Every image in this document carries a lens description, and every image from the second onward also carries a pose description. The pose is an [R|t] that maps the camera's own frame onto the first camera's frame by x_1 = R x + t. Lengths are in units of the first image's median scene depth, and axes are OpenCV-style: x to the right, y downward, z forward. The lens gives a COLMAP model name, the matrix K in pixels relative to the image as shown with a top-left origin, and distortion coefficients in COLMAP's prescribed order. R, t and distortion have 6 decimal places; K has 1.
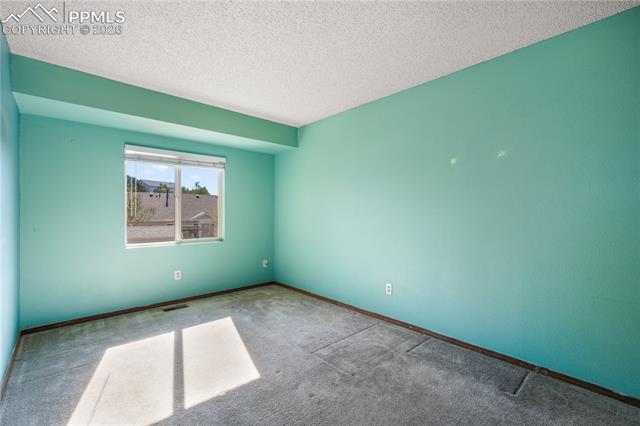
lens RADIAL K [[290.3, 0, 320.0], [0, 290.3, 212.7], [0, 0, 1]] dist [0.001717, 0.000157]
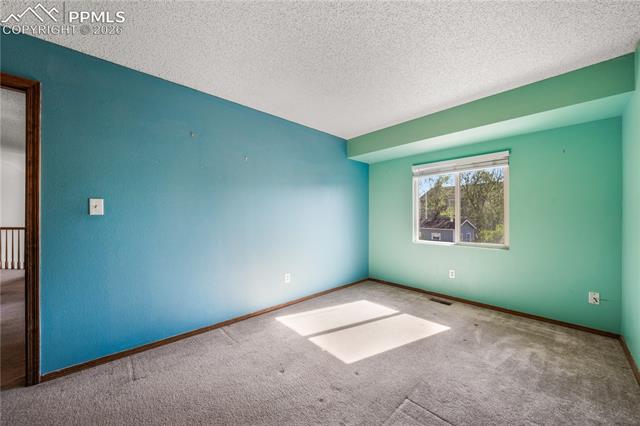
lens RADIAL K [[243.1, 0, 318.2], [0, 243.1, 214.5], [0, 0, 1]] dist [-0.010675, -0.000116]
pose [[-0.021588, 0.001189, -0.999766, 0.453589], [0.002419, 0.999996, 0.001137, -0.009316], [0.999764, -0.002394, -0.021591, 0.559291]]
